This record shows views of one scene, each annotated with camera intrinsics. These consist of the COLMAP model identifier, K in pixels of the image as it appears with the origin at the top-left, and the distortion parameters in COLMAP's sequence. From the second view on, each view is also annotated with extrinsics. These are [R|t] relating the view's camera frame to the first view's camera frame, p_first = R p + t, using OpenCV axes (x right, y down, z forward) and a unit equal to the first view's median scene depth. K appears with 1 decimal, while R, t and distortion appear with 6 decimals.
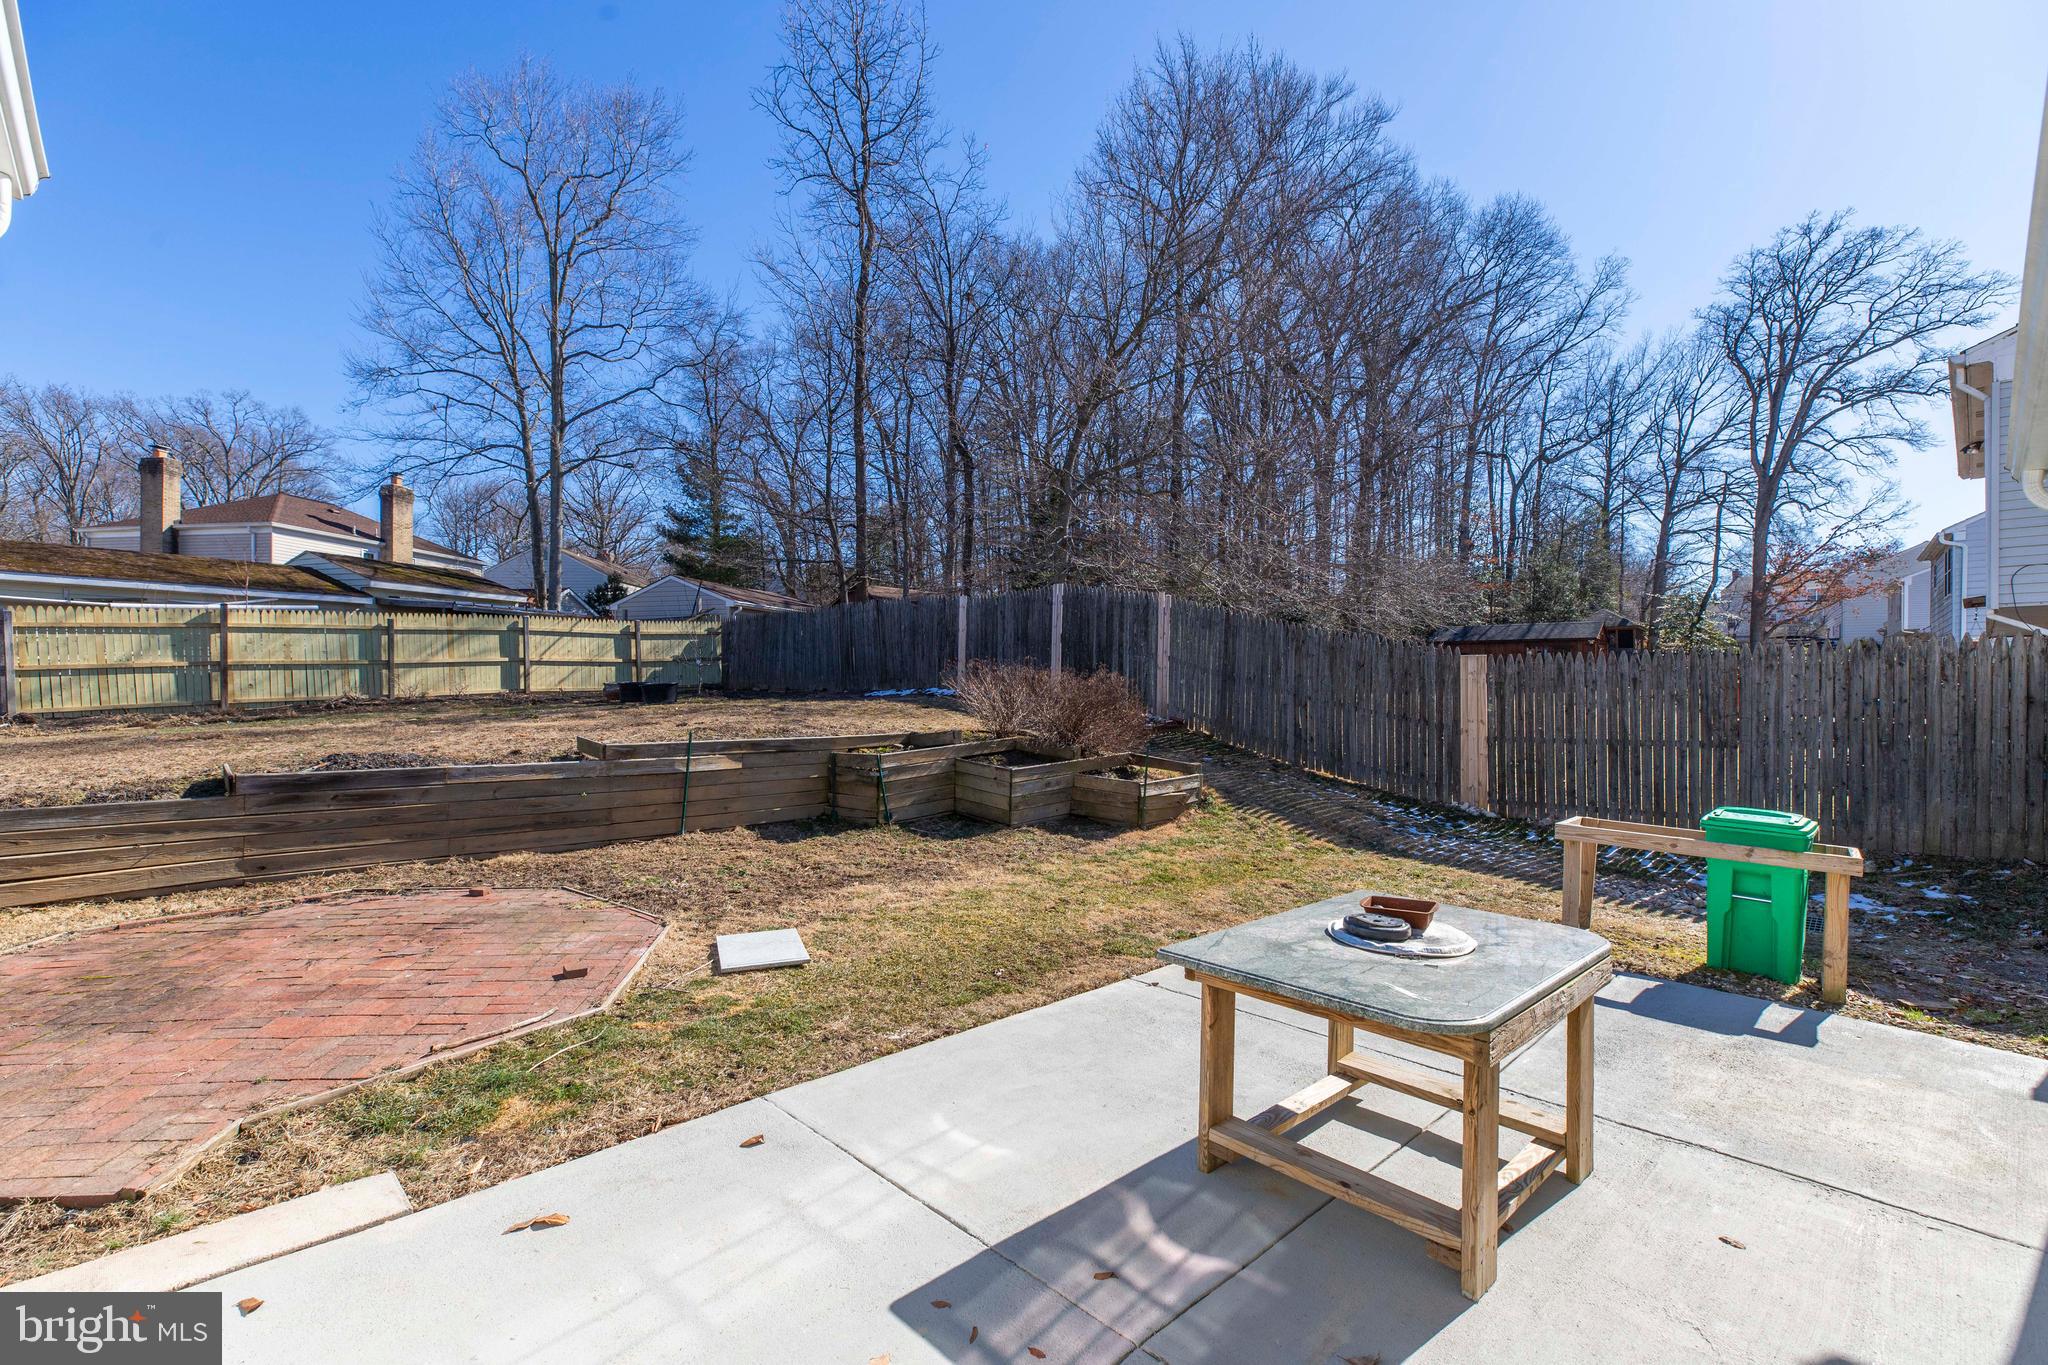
lens RADIAL K [[912.8, 0, 1021.5], [0, 912.8, 691.1], [0, 0, 1]] dist [0.004402, 0.000380]
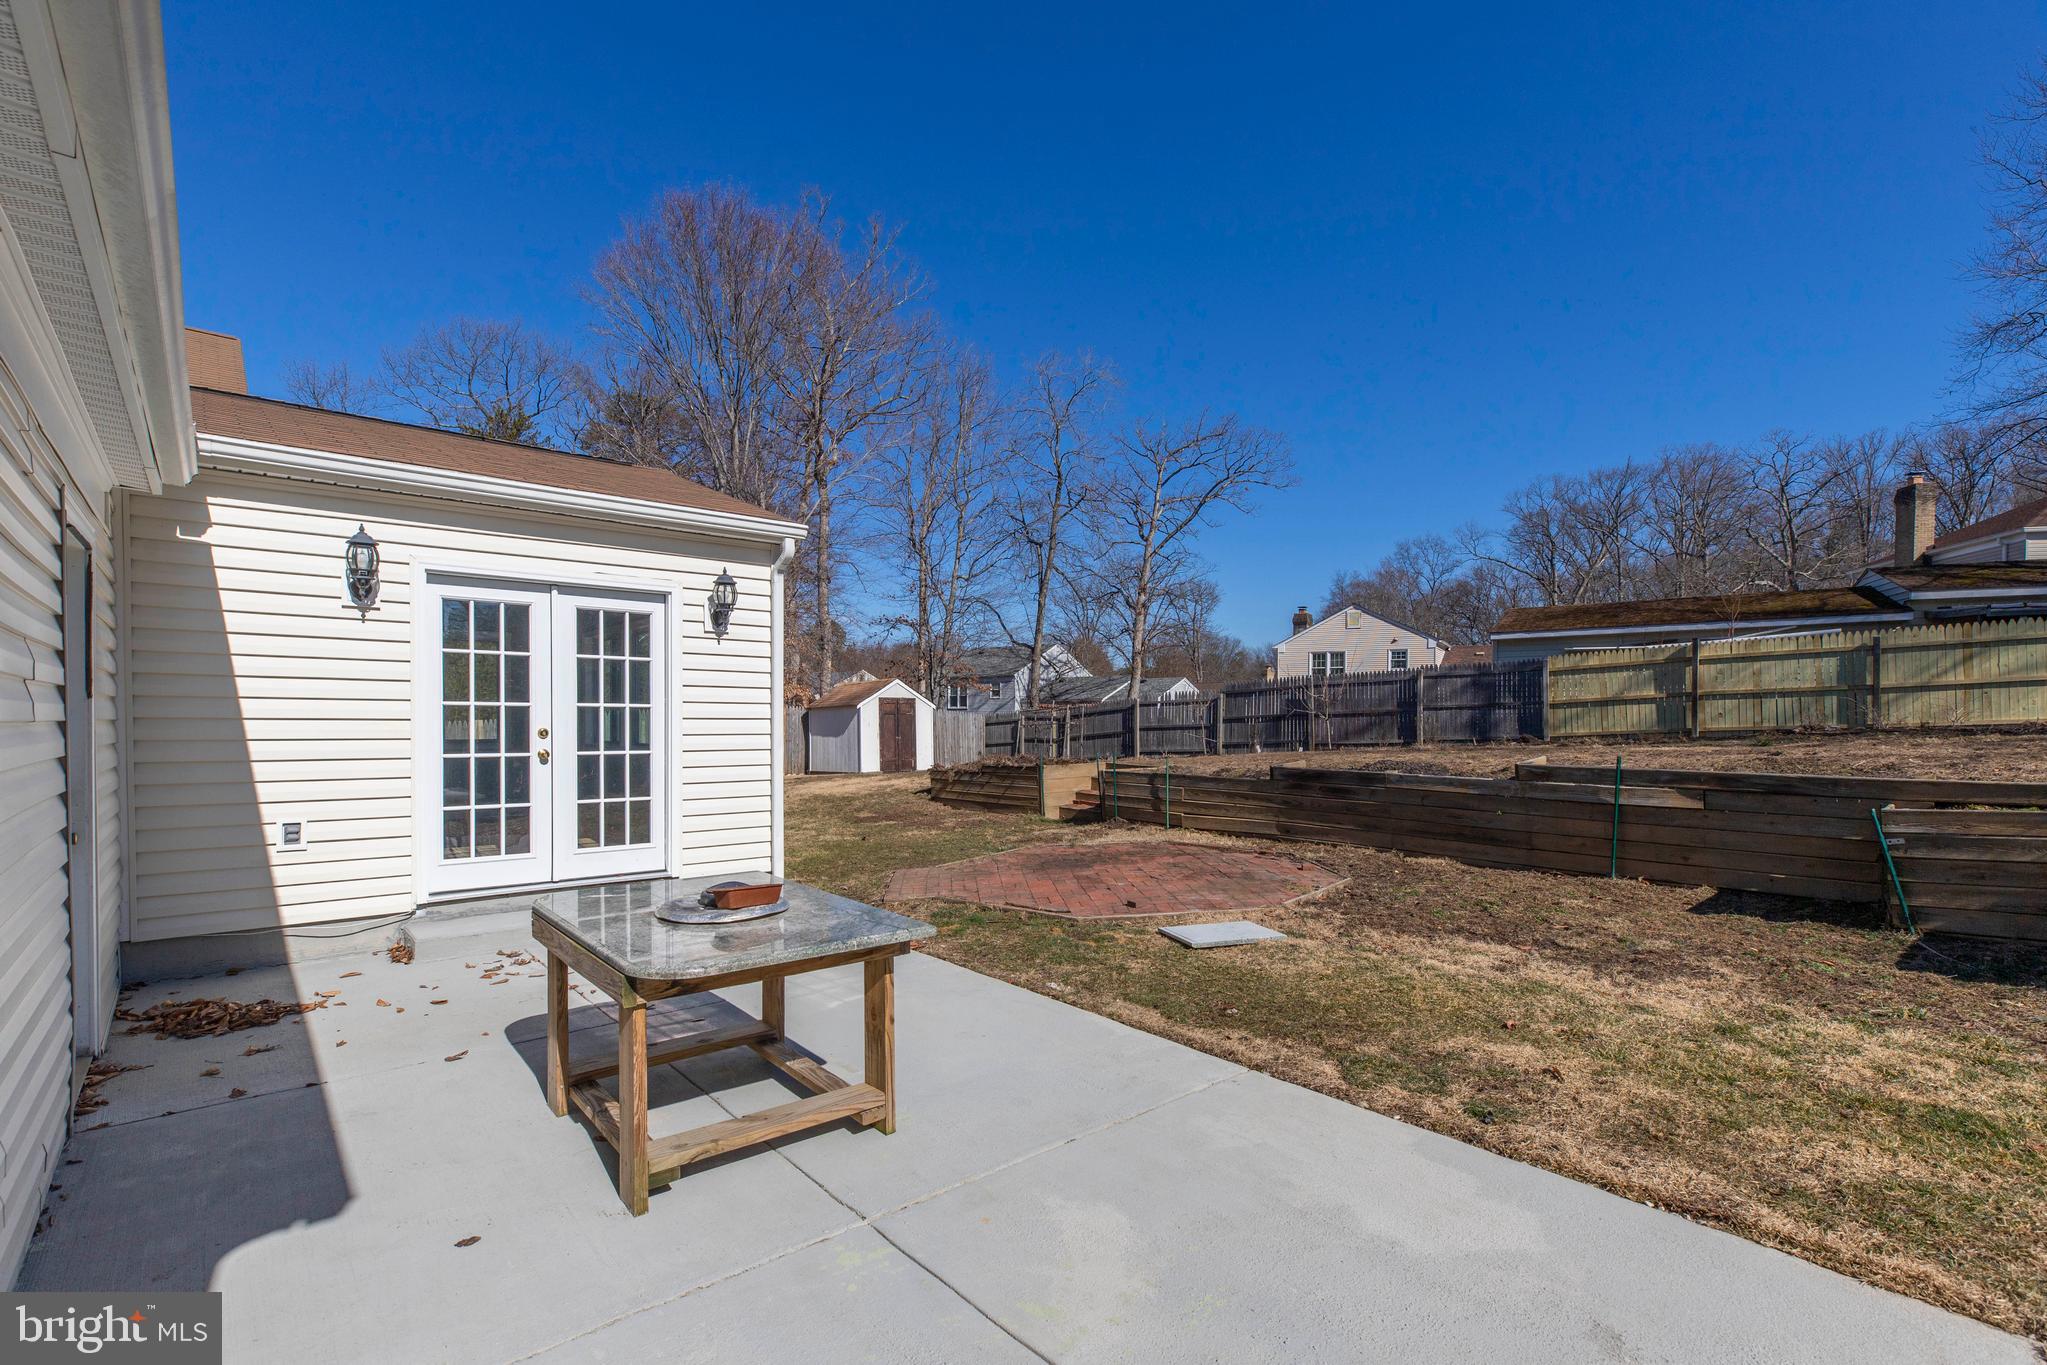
lens RADIAL K [[944.5, 0, 1017.1], [0, 944.5, 746.4], [0, 0, 1]] dist [0.002905, 0.000277]
pose [[-0.060263, 0.023640, -0.997903, 0.269523], [-0.006712, 0.999687, 0.024088, 0.009543], [0.998160, 0.008149, -0.060086, 0.255912]]
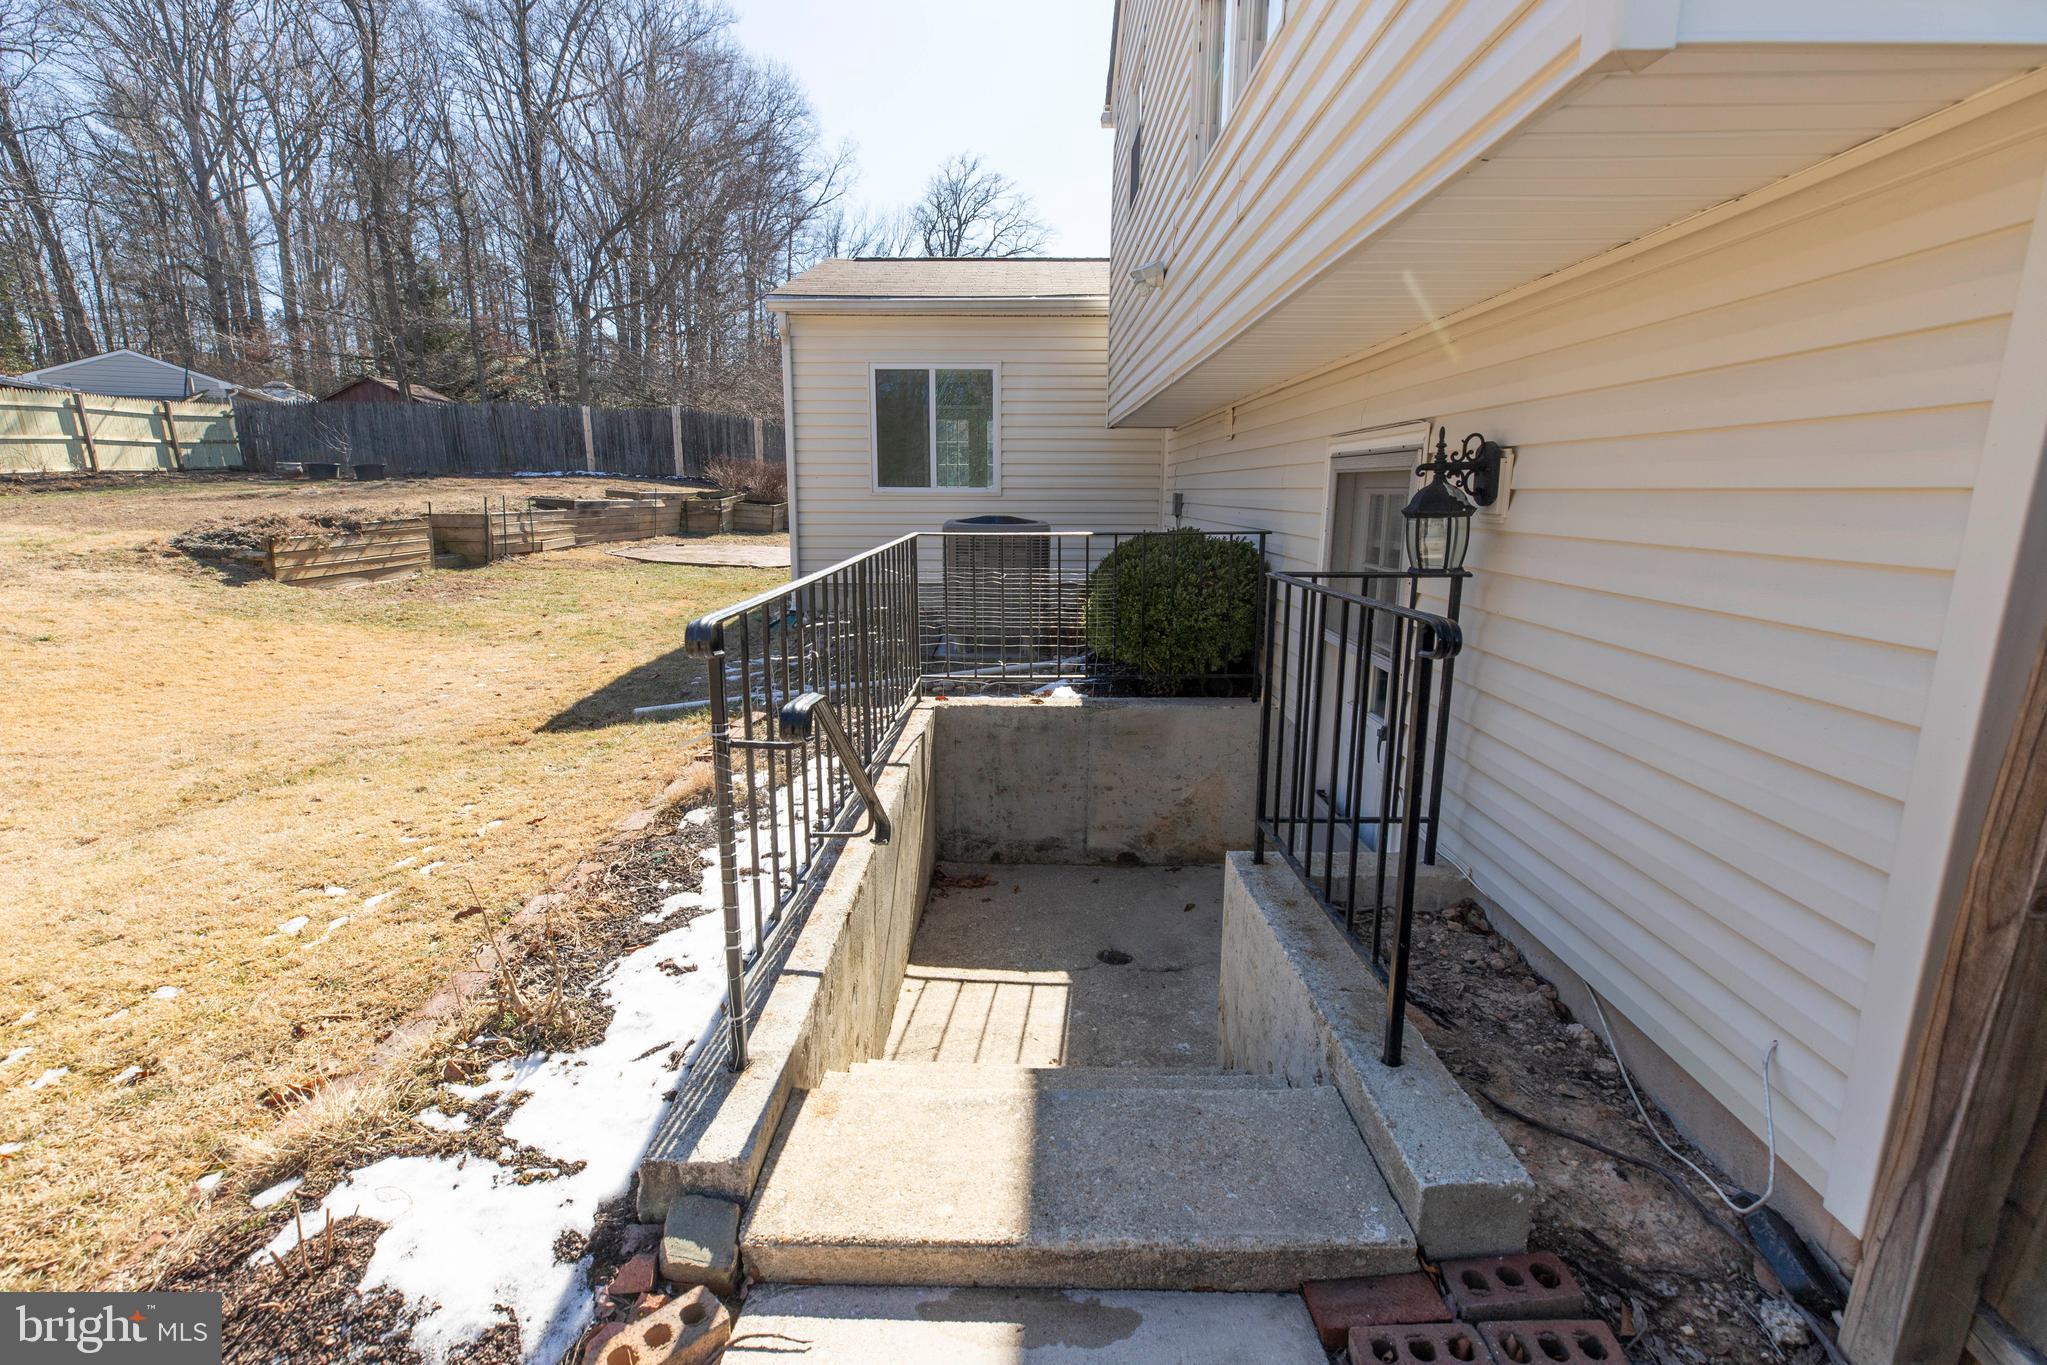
lens RADIAL K [[922.4, 0, 1021.9], [0, 922.4, 688.6], [0, 0, 1]] dist [0.003741, 0.000058]
pose [[0.700198, -0.153445, 0.697264, -0.676518], [0.000924, 0.976825, 0.214038, 0.021429], [-0.713948, -0.149225, 0.684113, -0.580162]]
